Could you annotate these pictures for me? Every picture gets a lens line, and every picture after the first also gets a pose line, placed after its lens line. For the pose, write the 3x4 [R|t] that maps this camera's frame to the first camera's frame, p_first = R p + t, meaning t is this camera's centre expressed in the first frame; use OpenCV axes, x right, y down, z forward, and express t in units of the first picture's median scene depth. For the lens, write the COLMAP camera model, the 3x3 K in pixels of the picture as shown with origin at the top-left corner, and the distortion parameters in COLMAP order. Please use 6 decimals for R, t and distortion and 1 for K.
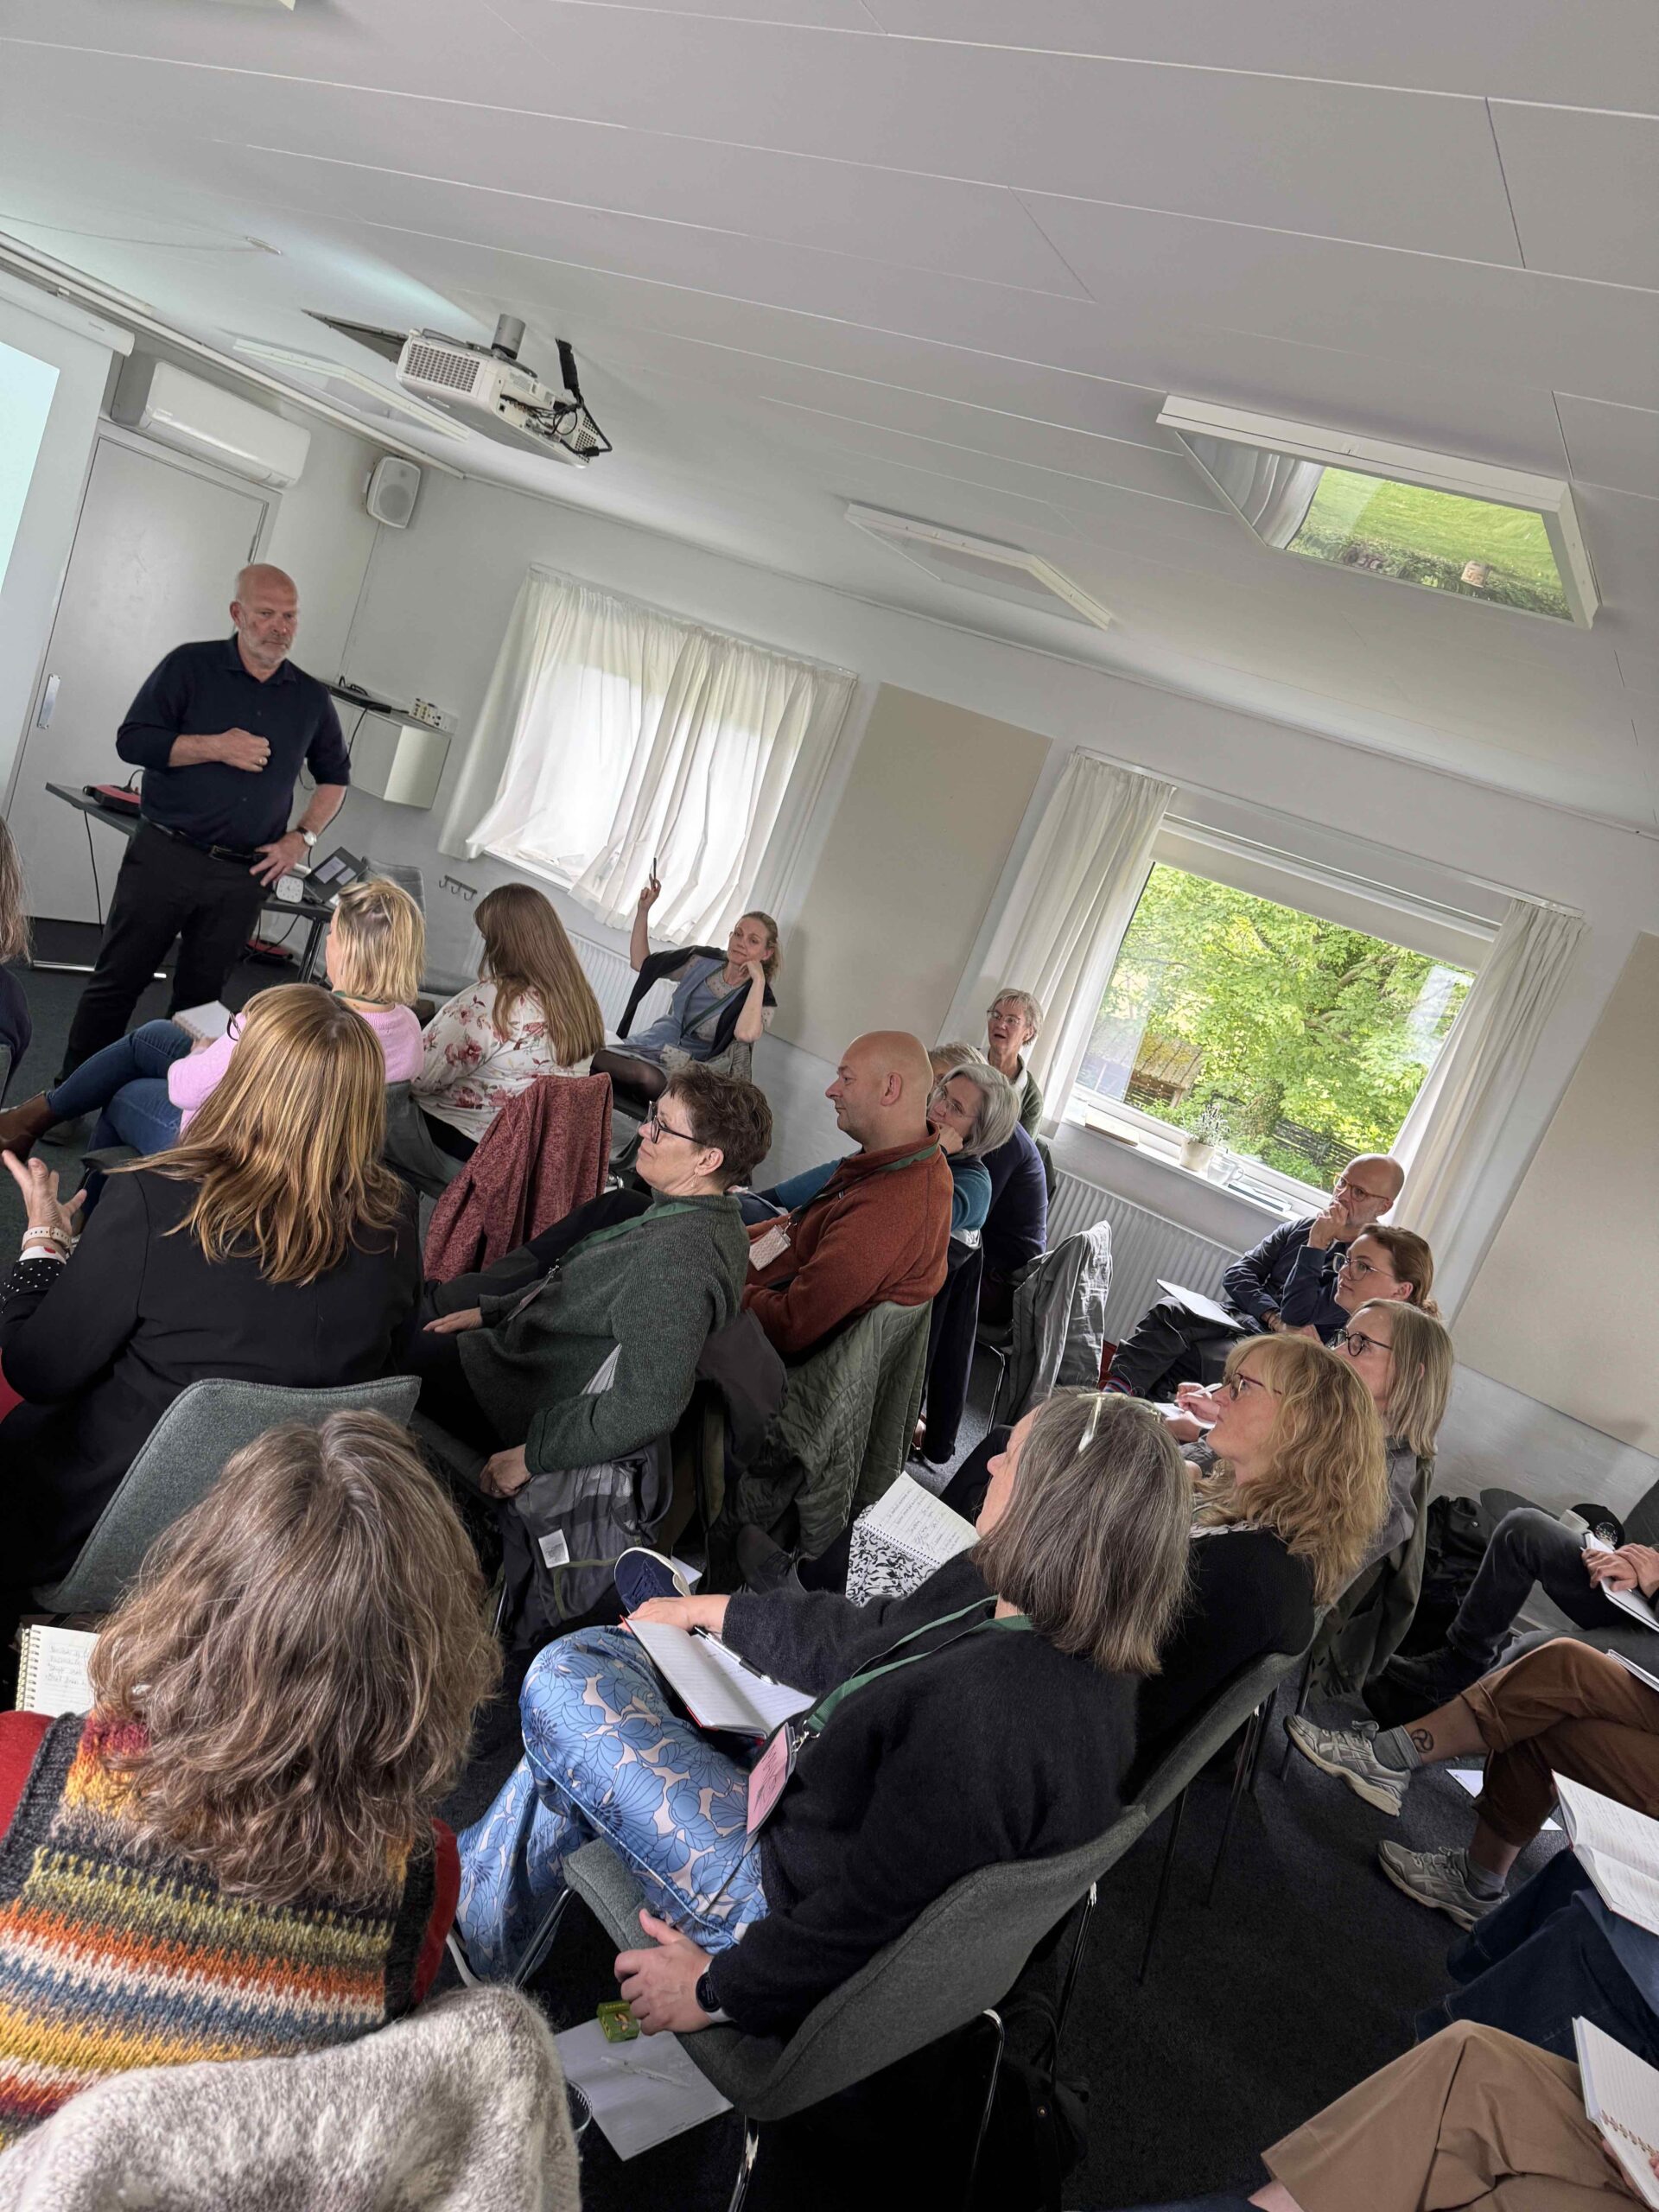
lens RADIAL K [[1572.6, 0, 832.5], [0, 1572.6, 1137.4], [0, 0, 1]] dist [0.095470, -0.136143]
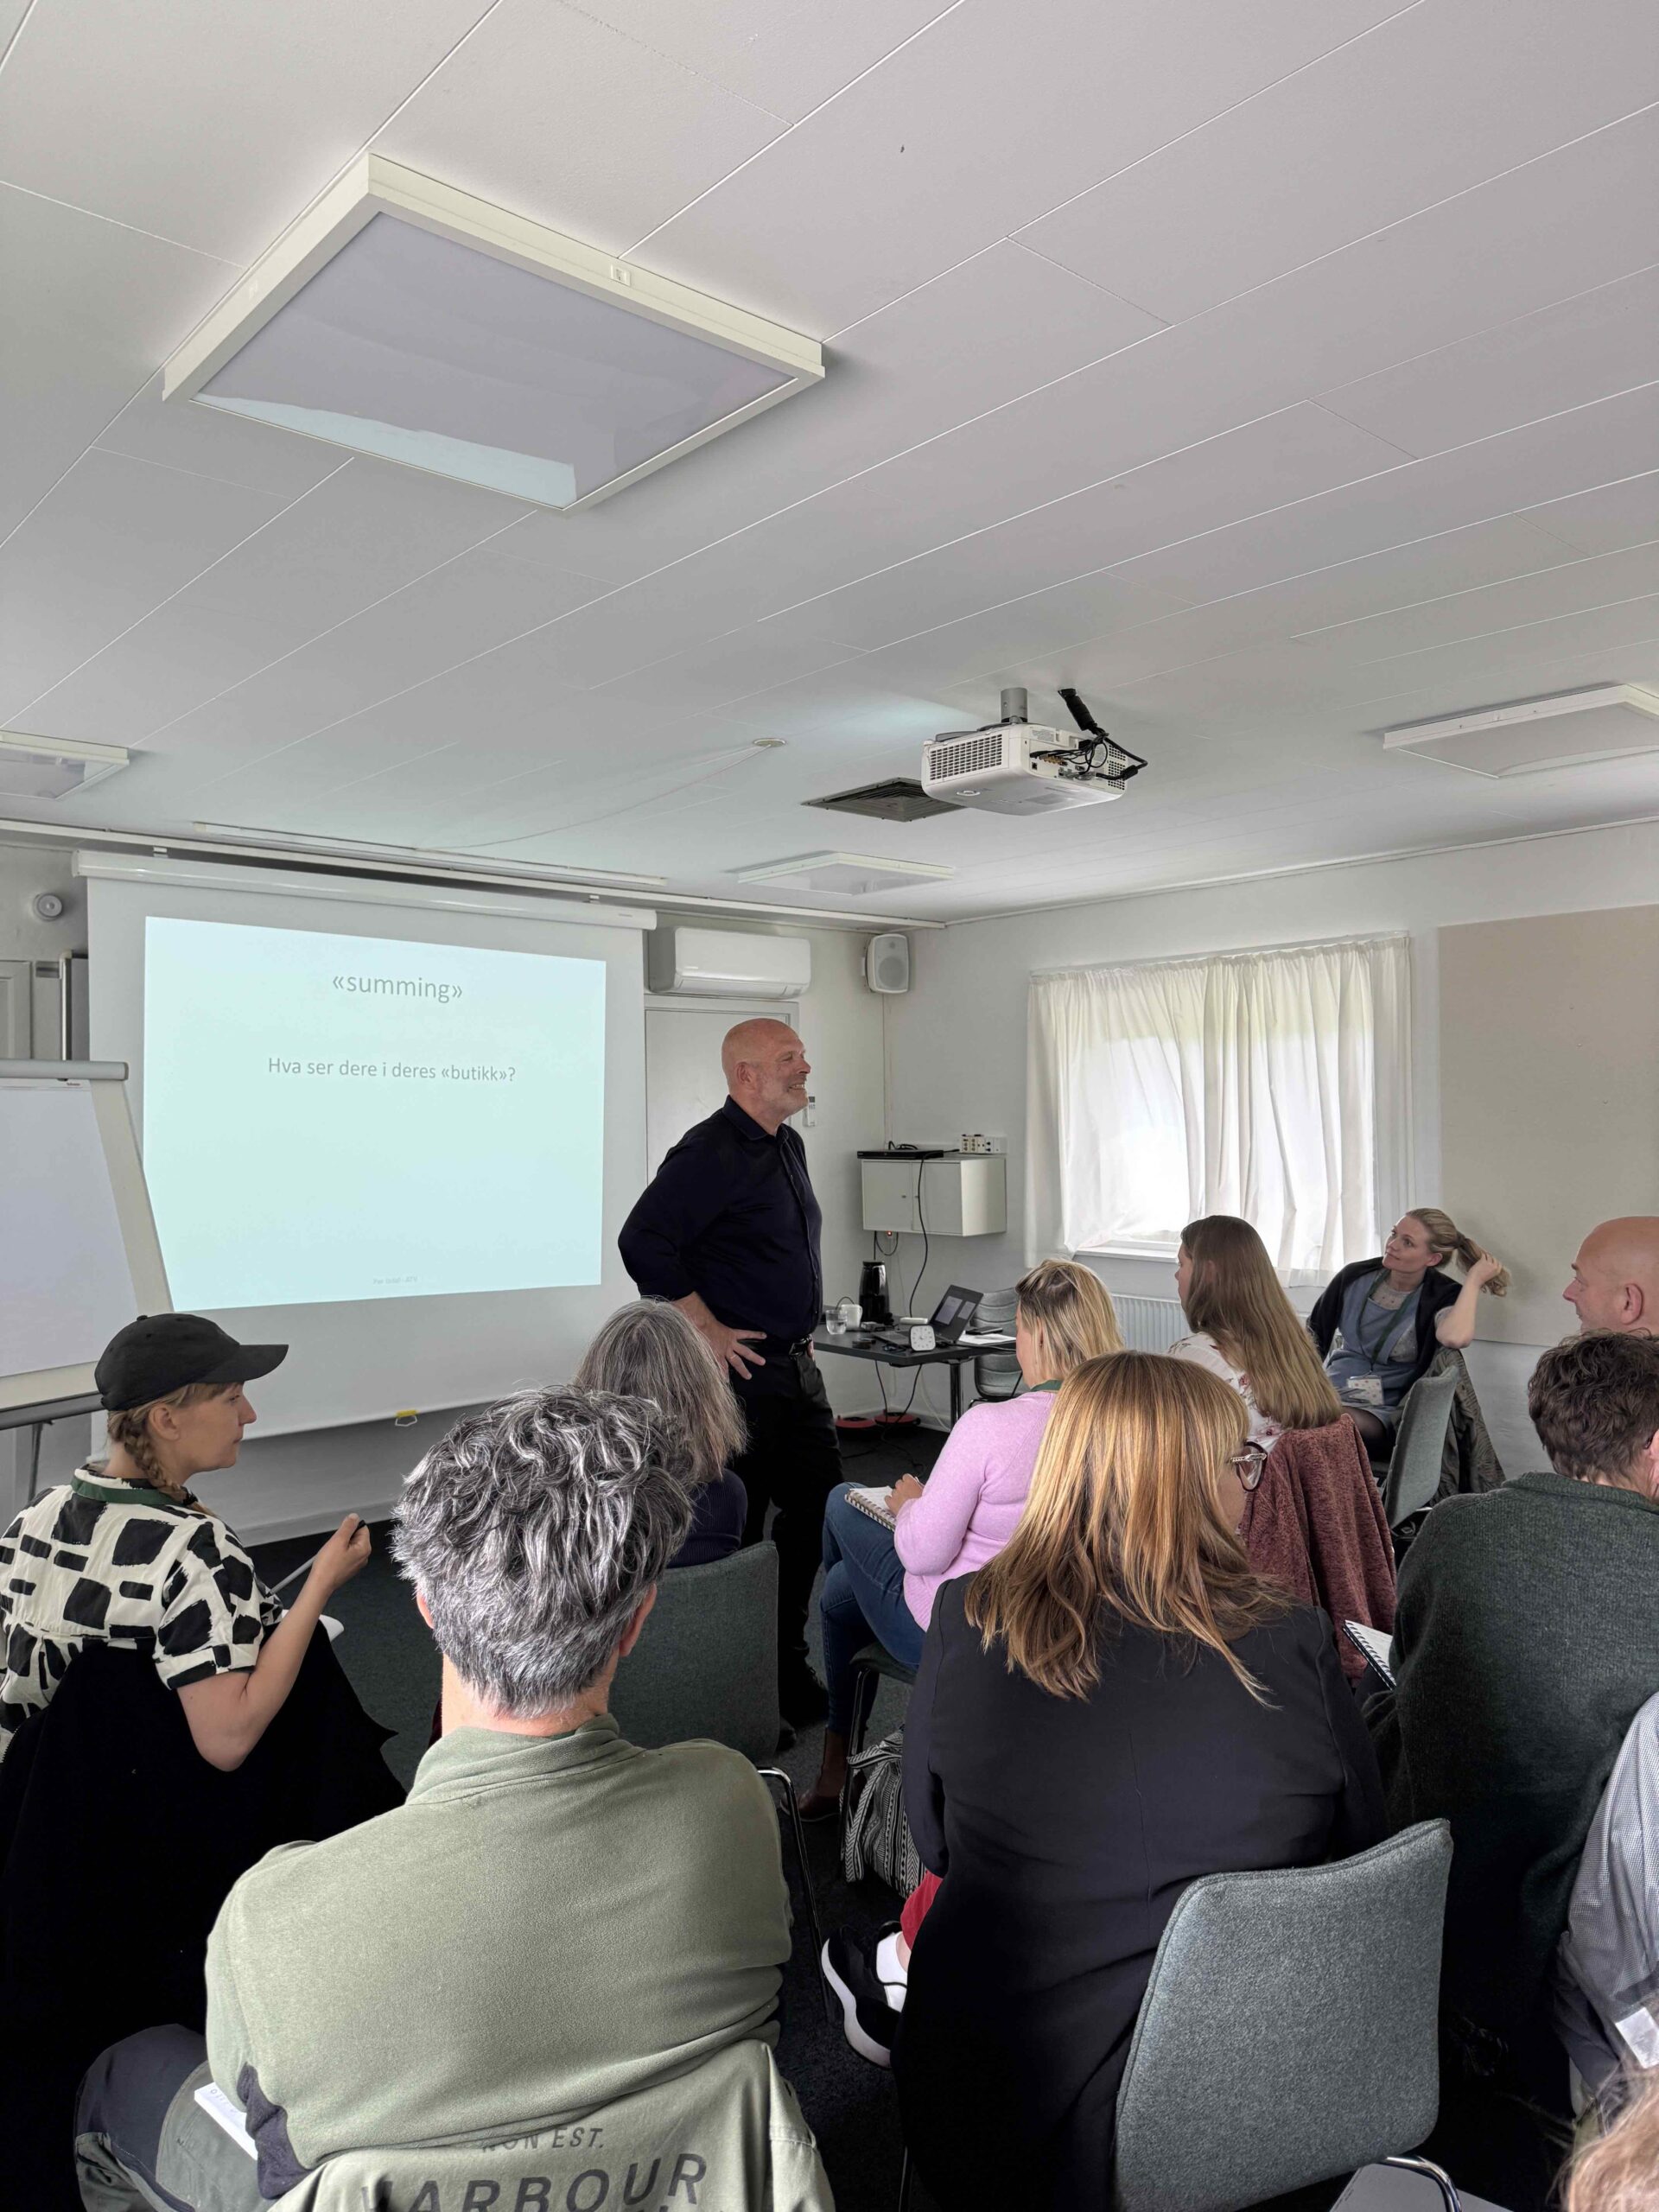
lens RADIAL K [[1572.6, 0, 832.5], [0, 1572.6, 1137.4], [0, 0, 1]] dist [0.095470, -0.136143]
pose [[0.895341, -0.349753, -0.275750, -0.075344], [0.266116, 0.916564, -0.298485, 0.004340], [0.357138, 0.193864, 0.913712, 0.066897]]
